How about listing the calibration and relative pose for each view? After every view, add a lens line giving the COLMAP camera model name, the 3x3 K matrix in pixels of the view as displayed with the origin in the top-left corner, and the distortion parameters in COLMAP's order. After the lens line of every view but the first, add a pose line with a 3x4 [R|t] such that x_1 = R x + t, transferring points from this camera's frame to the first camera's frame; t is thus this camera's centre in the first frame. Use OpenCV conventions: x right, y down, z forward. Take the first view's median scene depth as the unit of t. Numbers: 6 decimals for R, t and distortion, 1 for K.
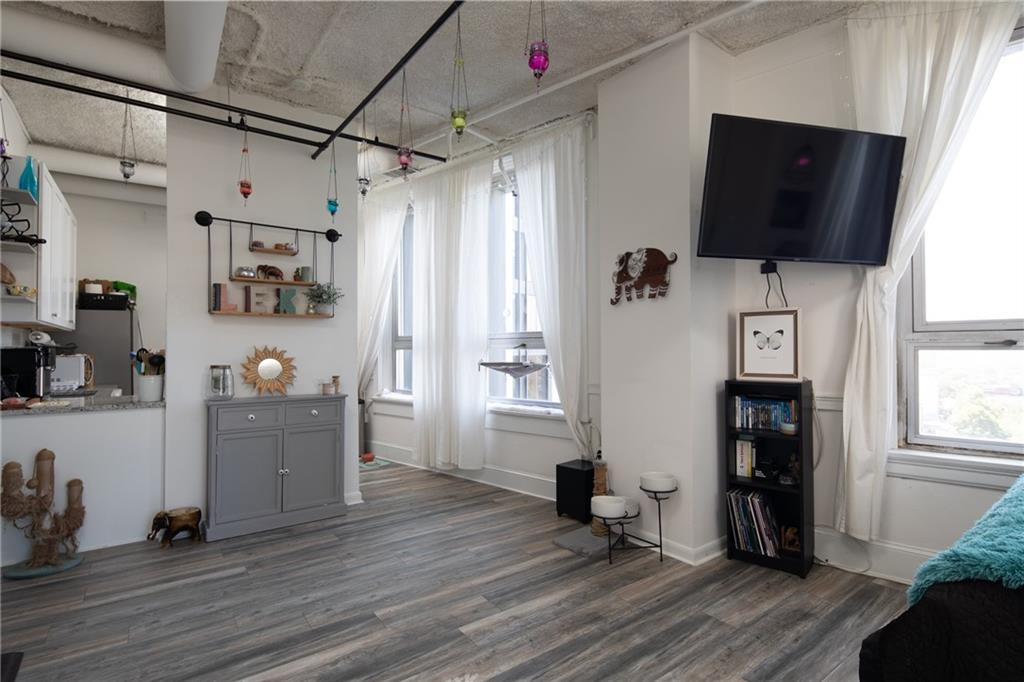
lens RADIAL K [[491.3, 0, 512.0], [0, 491.3, 341.0], [0, 0, 1]] dist [-0.000169, -0.000954]
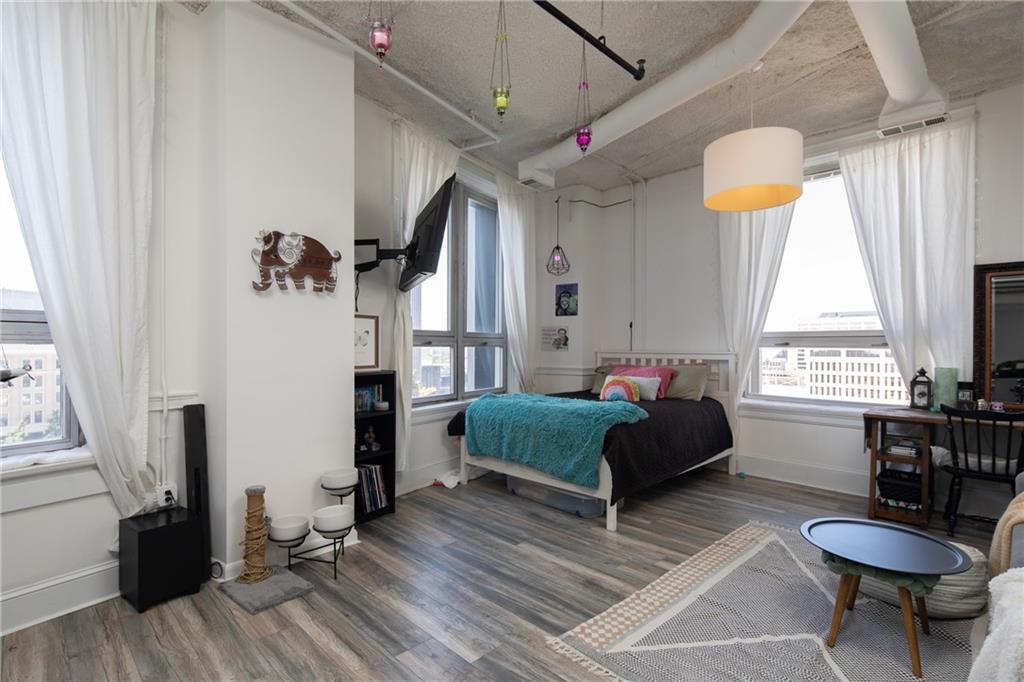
lens RADIAL K [[497.5, 0, 509.9], [0, 497.5, 344.5], [0, 0, 1]] dist [0.000011, -0.000224]
pose [[-0.138408, 0.004300, 0.990366, -0.628392], [-0.021541, 0.999741, -0.007351, 0.011966], [-0.990141, -0.022351, -0.138279, 0.666576]]
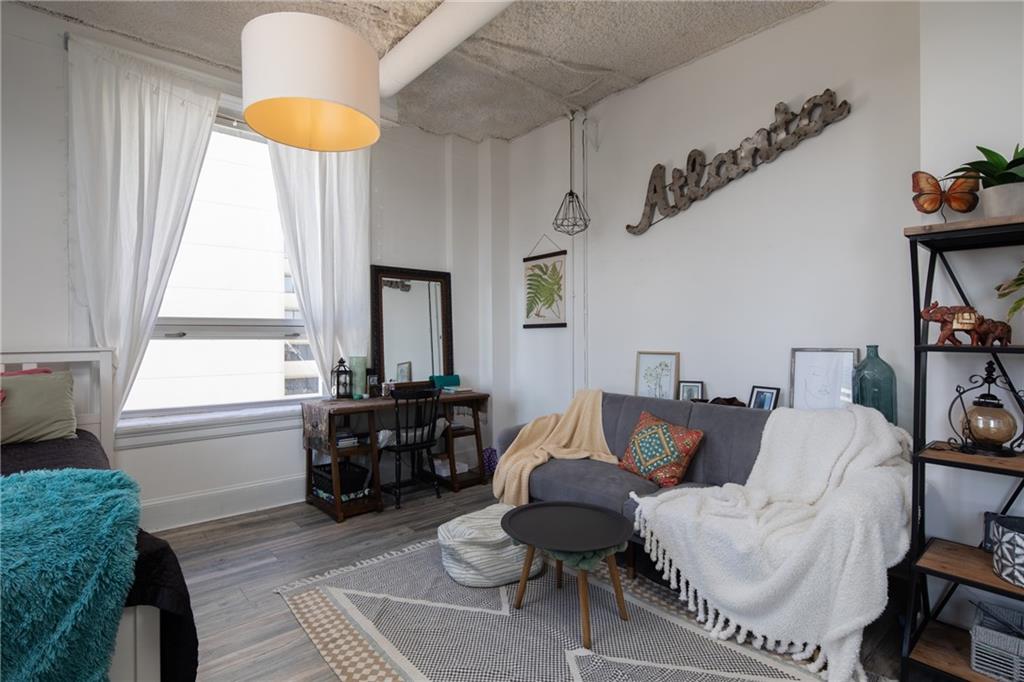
lens RADIAL K [[499.2, 0, 510.4], [0, 499.2, 337.4], [0, 0, 1]] dist [0.000517, -0.000467]
pose [[-0.996472, 0.006328, -0.083691, 0.033783], [0.007653, 0.999850, -0.015526, 0.010253], [0.083580, -0.016112, -0.996371, 0.766815]]
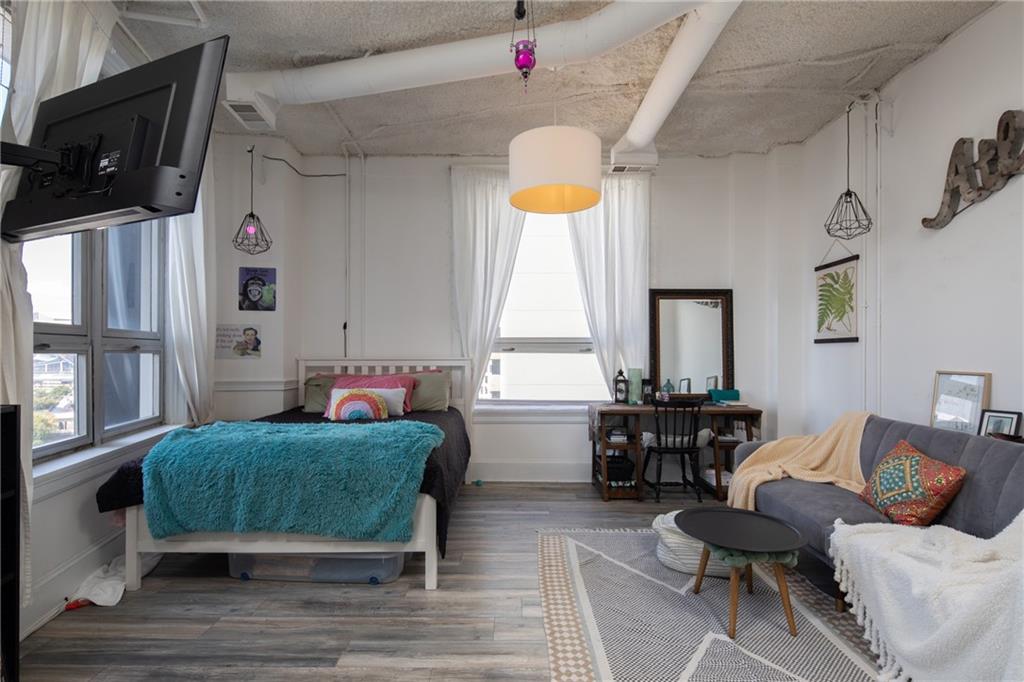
lens RADIAL K [[500.6, 0, 516.3], [0, 500.6, 351.9], [0, 0, 1]] dist [0.001235, -0.000509]
pose [[-0.804350, 0.000436, 0.594155, -0.252590], [-0.011129, 0.999813, -0.015799, 0.014130], [-0.594051, -0.019320, -0.804195, 0.867105]]
